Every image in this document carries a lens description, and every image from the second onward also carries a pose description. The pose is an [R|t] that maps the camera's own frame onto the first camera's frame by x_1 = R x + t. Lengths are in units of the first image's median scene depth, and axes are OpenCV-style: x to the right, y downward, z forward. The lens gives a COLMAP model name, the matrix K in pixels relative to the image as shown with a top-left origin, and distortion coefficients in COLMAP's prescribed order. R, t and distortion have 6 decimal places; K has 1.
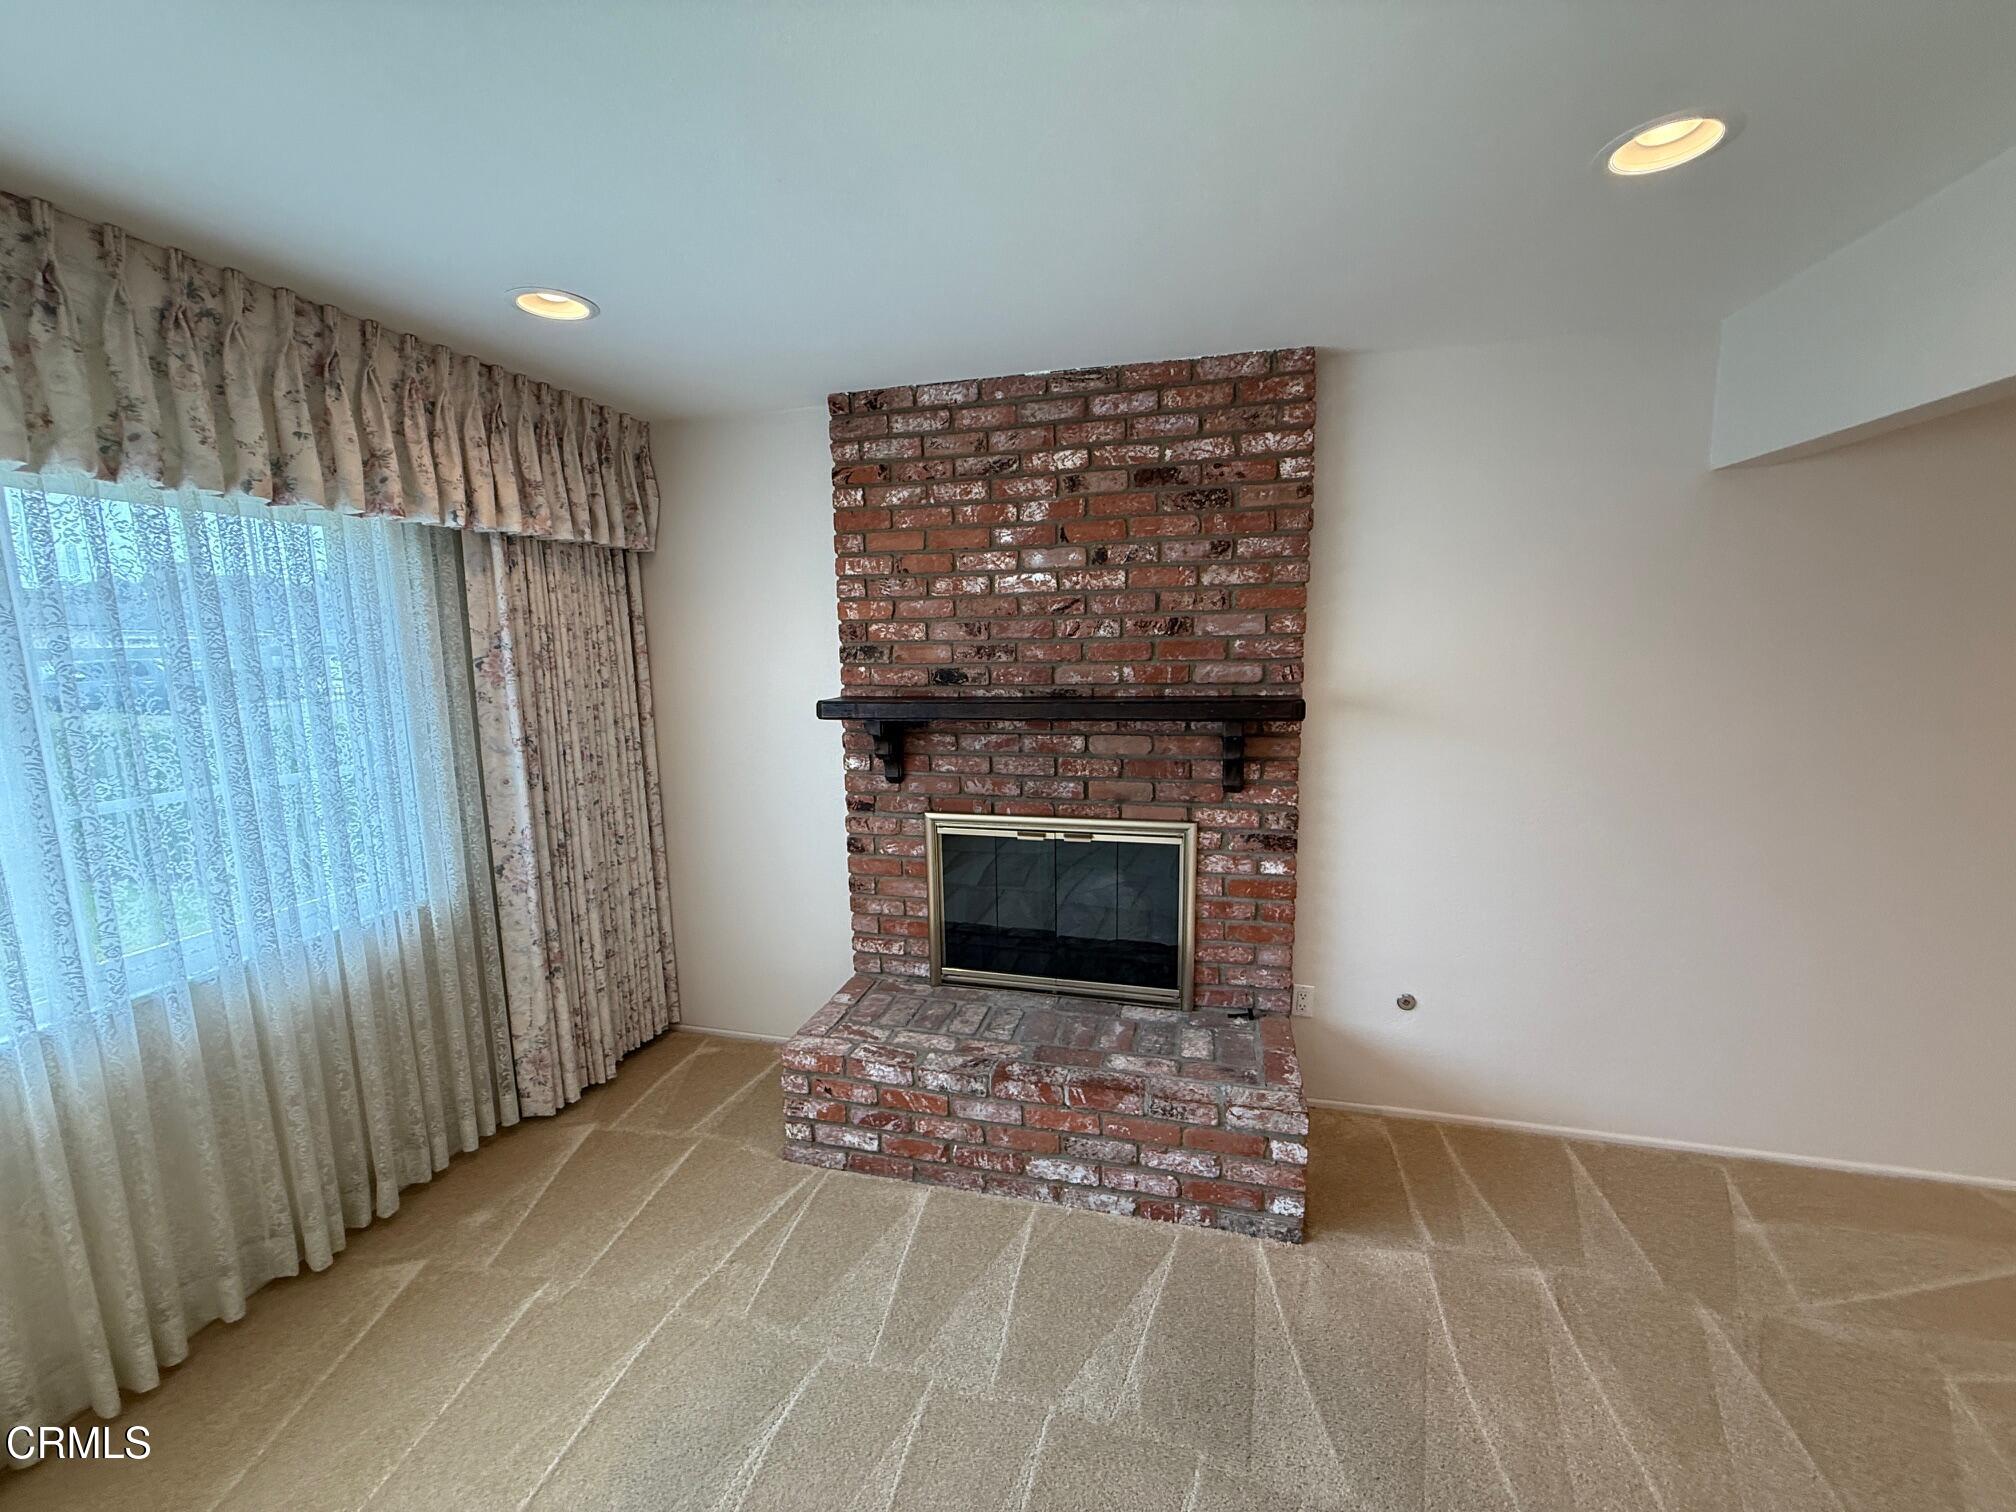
lens RADIAL K [[792.4, 0, 1008.0], [0, 792.4, 756.0], [0, 0, 1]] dist [0.000324, -0.000569]
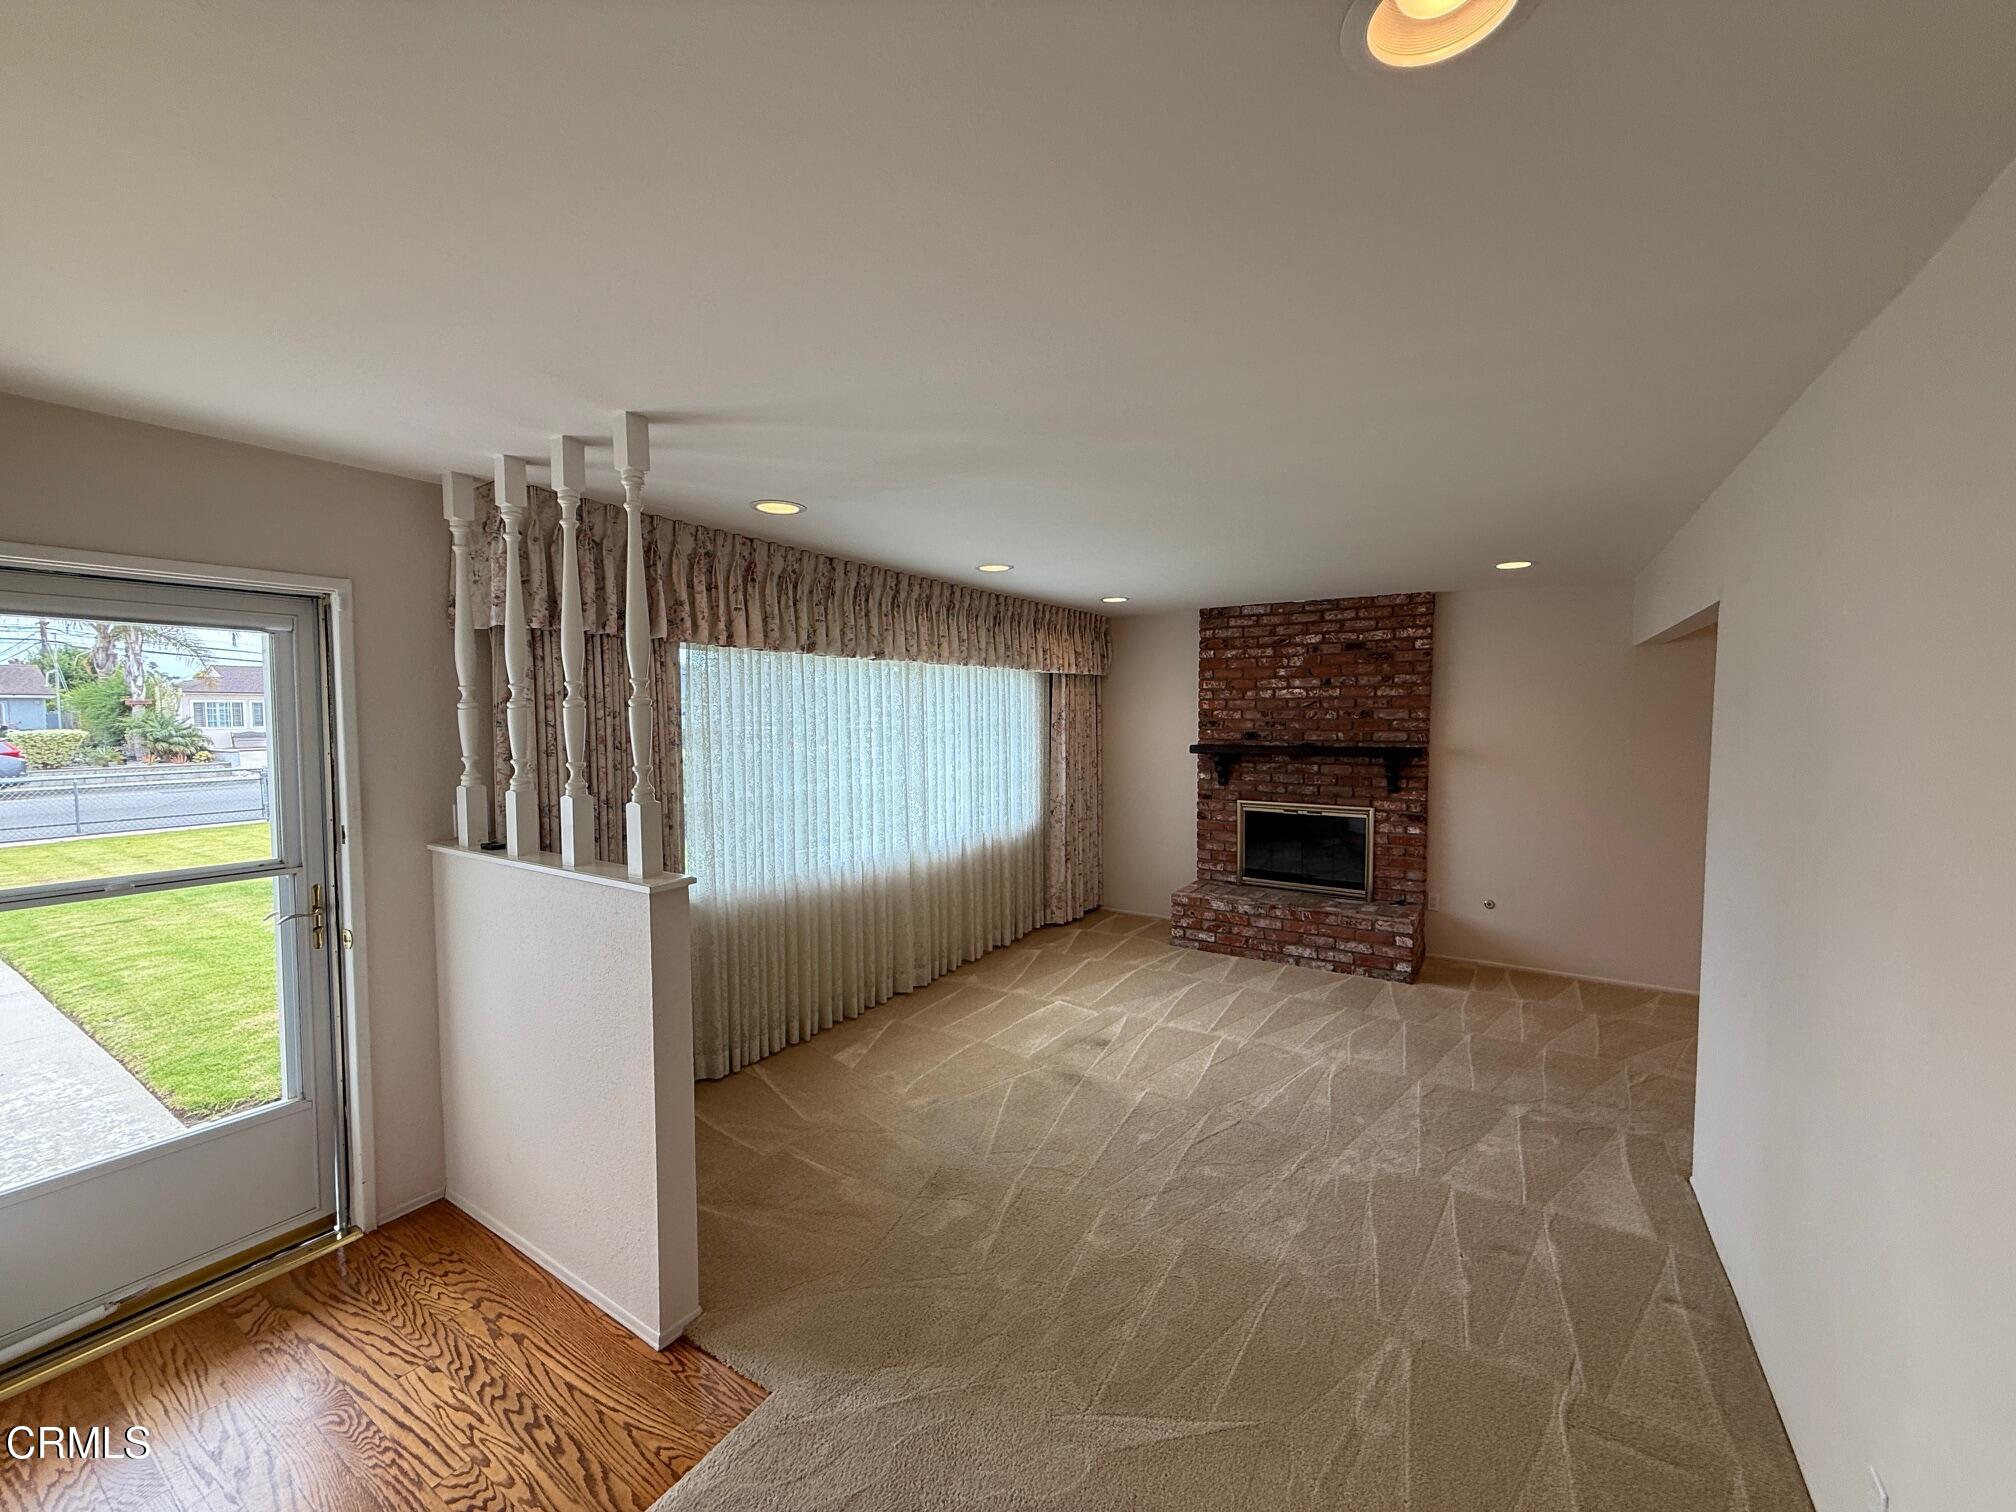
lens RADIAL K [[792.4, 0, 1008.0], [0, 792.4, 756.0], [0, 0, 1]] dist [0.000324, -0.000569]
pose [[0.946986, 0.029448, -0.319921, -0.012899], [-0.057210, 0.995332, -0.077730, 0.169483], [0.316138, 0.091912, 0.944250, -1.310687]]
